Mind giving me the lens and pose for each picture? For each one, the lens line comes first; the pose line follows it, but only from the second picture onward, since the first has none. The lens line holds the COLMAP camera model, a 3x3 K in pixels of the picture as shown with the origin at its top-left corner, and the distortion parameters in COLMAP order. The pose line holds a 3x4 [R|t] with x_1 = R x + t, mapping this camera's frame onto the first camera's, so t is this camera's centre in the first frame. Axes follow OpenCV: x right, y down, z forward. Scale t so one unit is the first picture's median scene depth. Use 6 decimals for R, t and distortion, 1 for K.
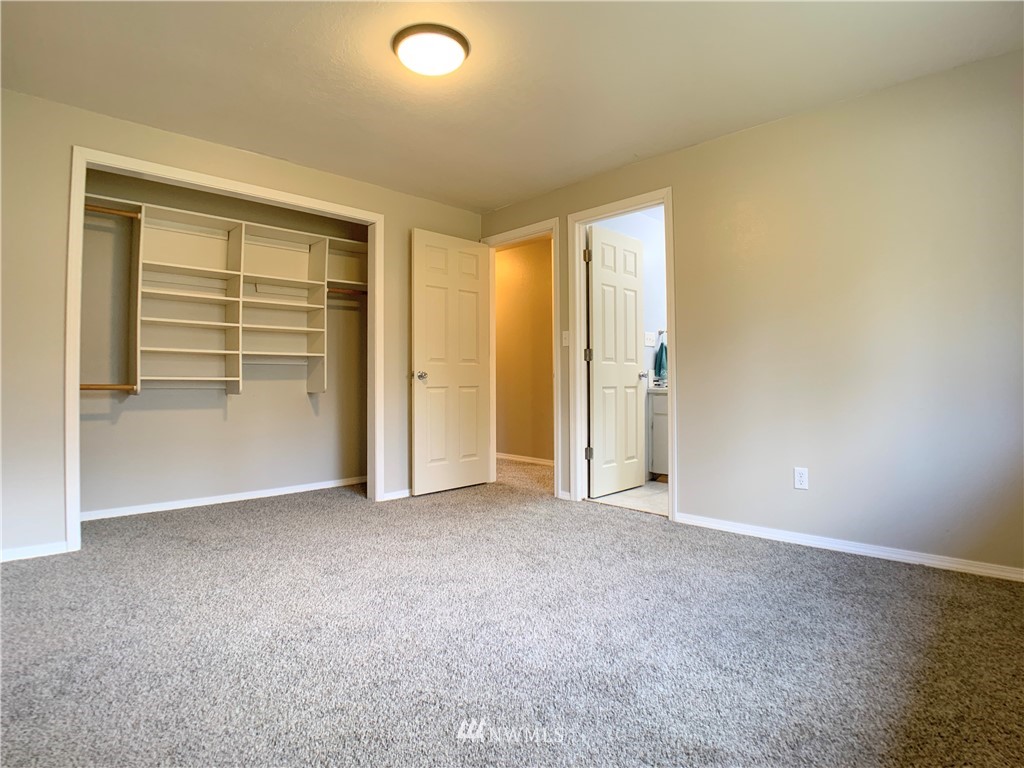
lens RADIAL K [[528.6, 0, 511.6], [0, 528.6, 376.2], [0, 0, 1]] dist [-0.089830, 0.018310]
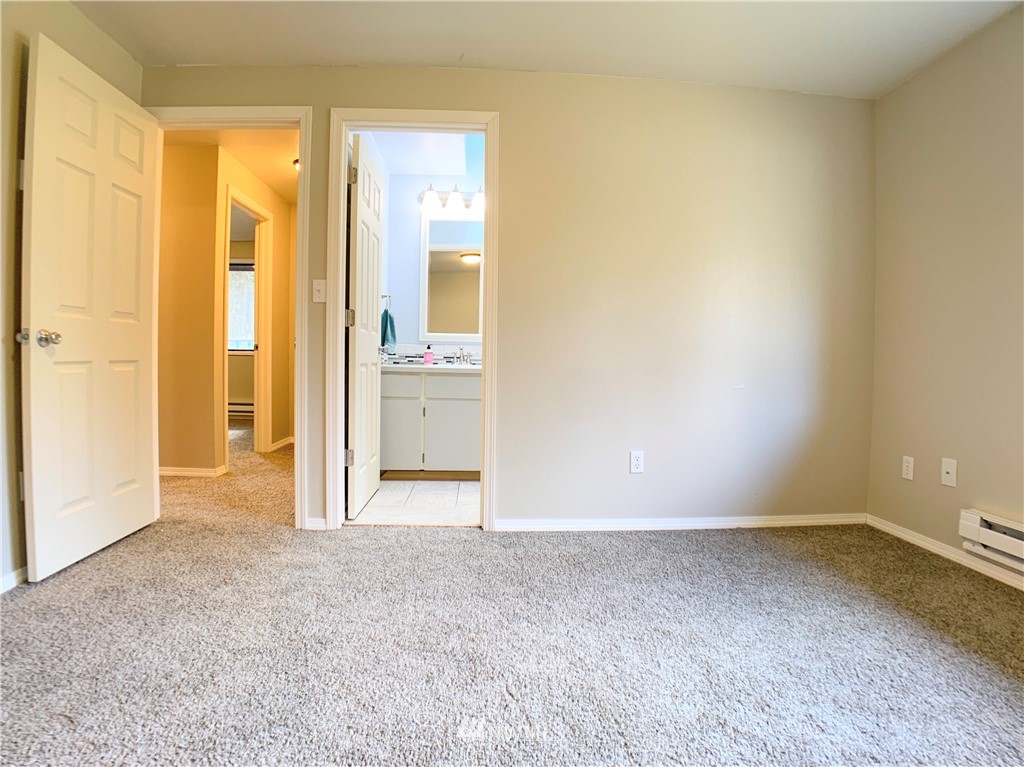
lens RADIAL K [[528.6, 0, 511.6], [0, 528.6, 375.7], [0, 0, 1]] dist [-0.089830, 0.018310]
pose [[0.665603, -0.008814, 0.746254, -0.226822], [-0.024141, 0.999153, 0.033334, 0.007726], [-0.745915, -0.040202, 0.664827, 0.371130]]
